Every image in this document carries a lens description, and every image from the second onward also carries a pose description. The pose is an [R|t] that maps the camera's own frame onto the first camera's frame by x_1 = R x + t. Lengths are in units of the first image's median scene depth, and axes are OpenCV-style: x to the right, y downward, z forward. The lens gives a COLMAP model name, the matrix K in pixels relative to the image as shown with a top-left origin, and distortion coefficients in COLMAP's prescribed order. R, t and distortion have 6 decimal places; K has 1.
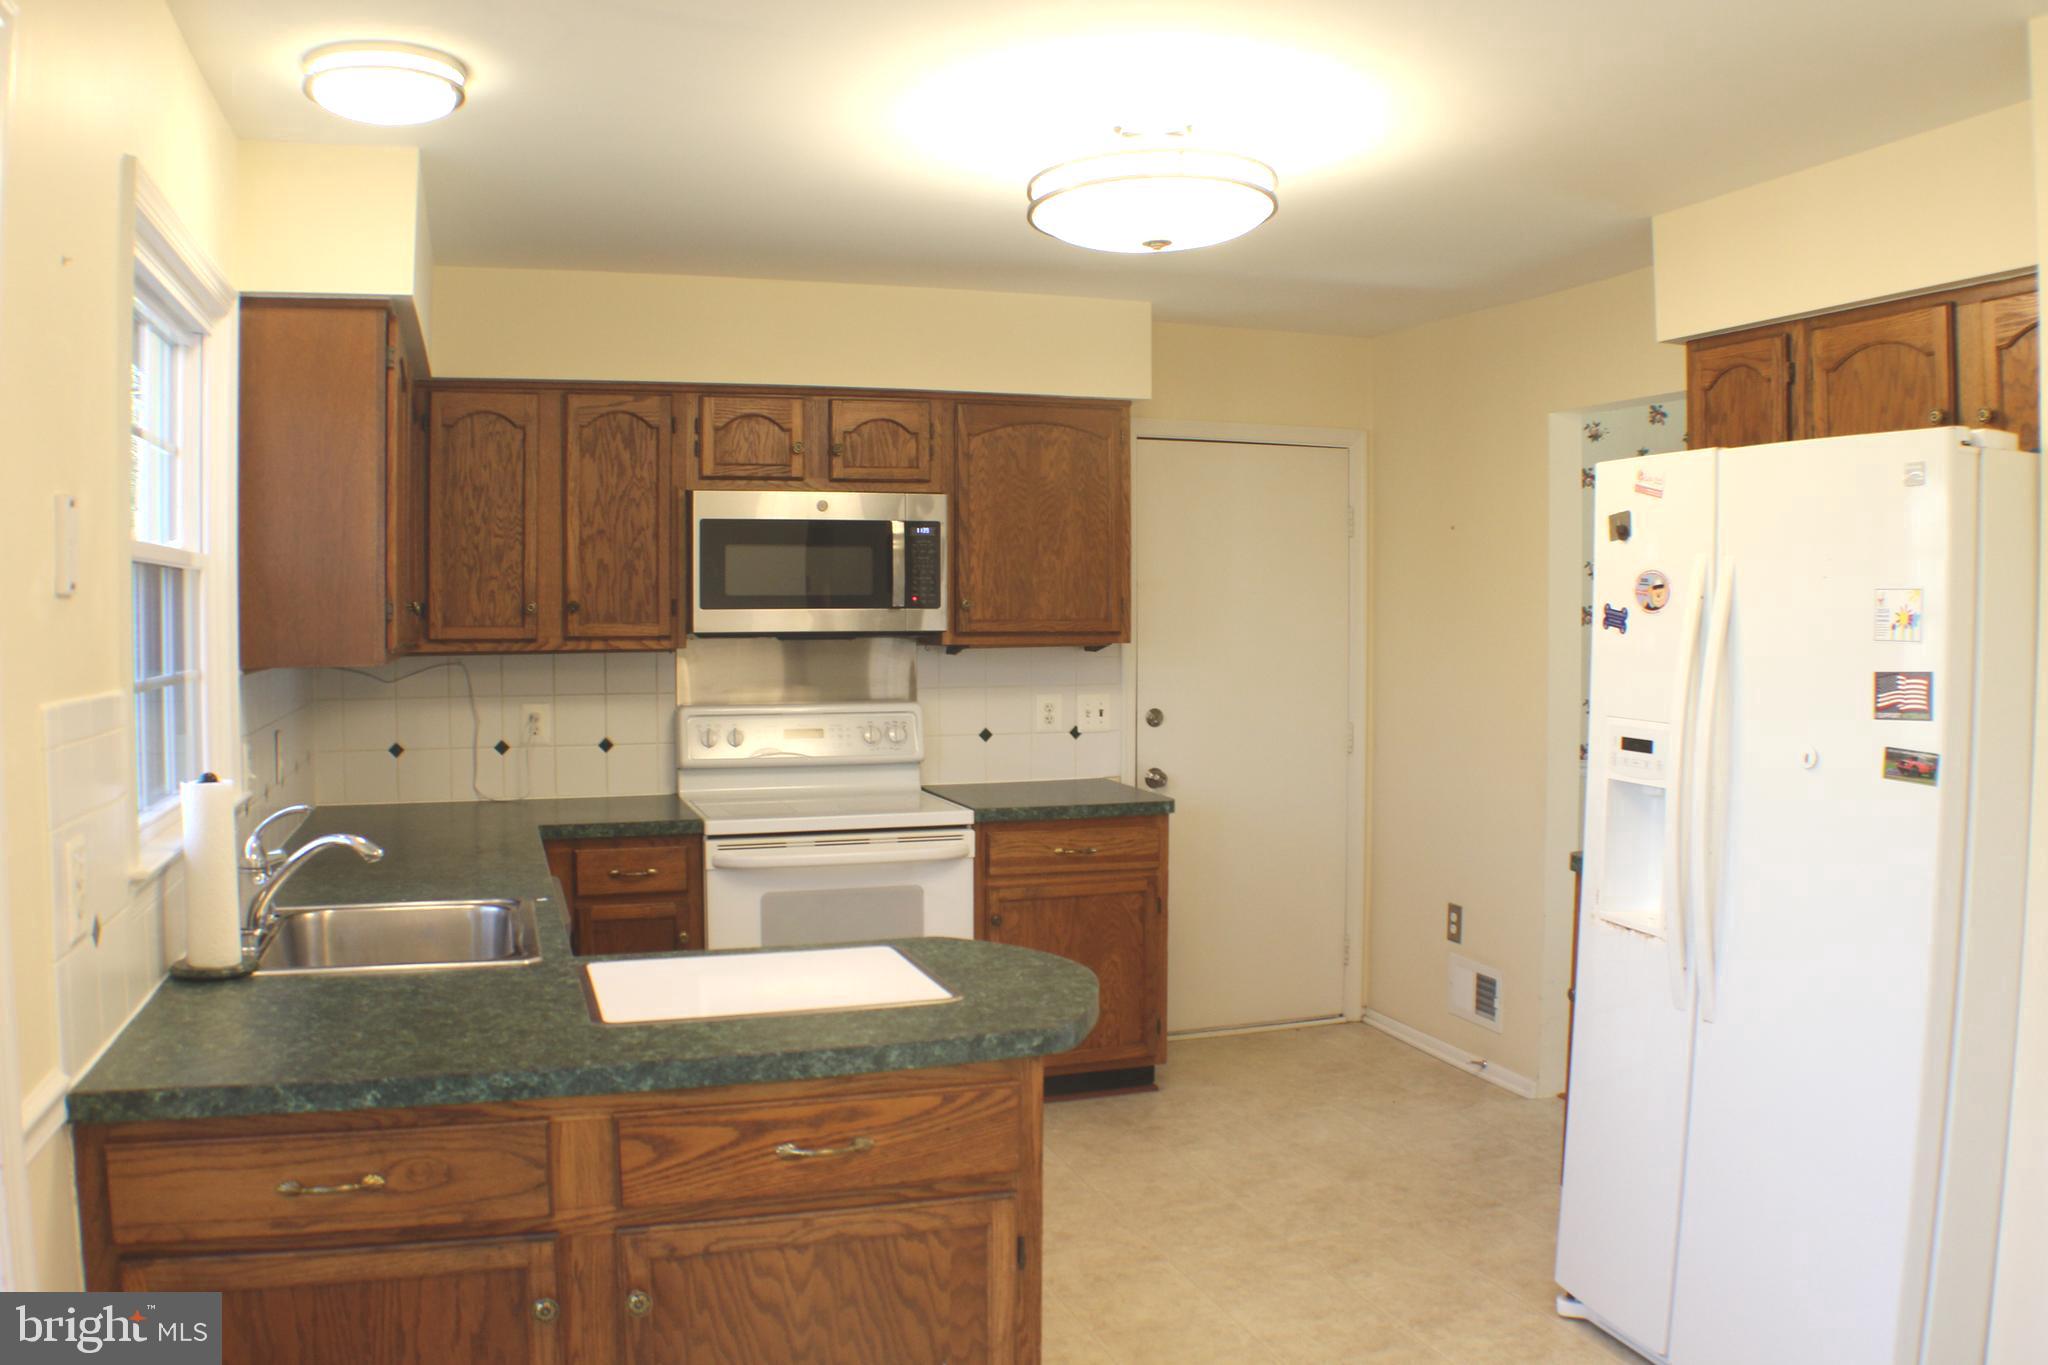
lens RADIAL K [[1629.4, 0, 1039.8], [0, 1629.4, 693.9], [0, 0, 1]] dist [-0.224016, 0.091032]
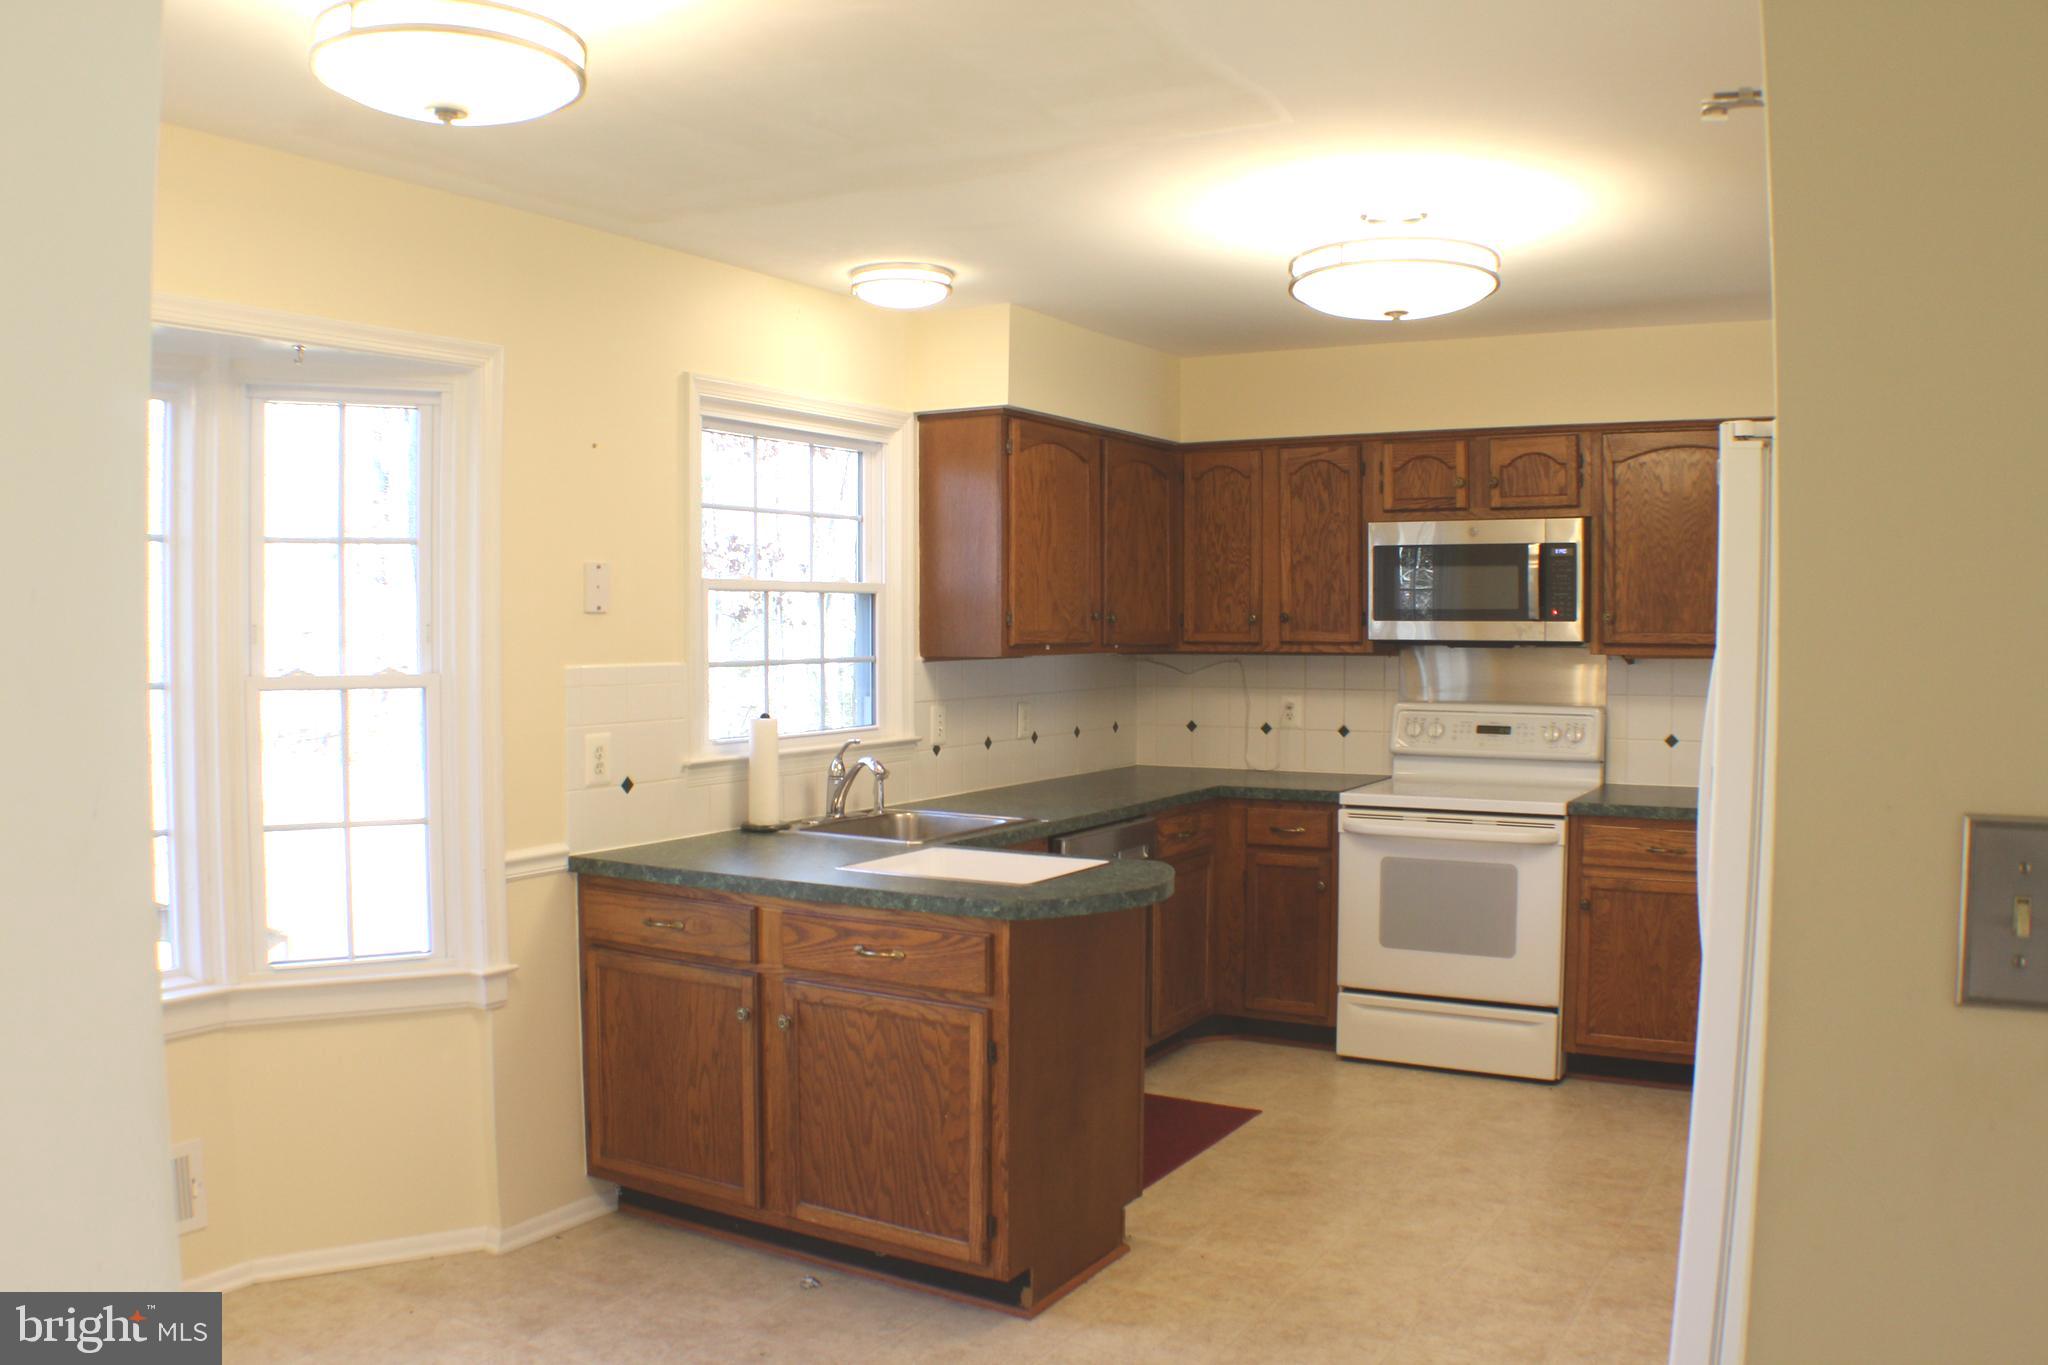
lens RADIAL K [[1629.4, 0, 1039.8], [0, 1629.4, 693.9], [0, 0, 1]] dist [-0.224016, 0.091032]
pose [[0.658850, 0.033334, -0.751535, 0.520244], [-0.037783, 0.999223, 0.011197, -0.001431], [0.751325, 0.021018, 0.659598, 0.013488]]
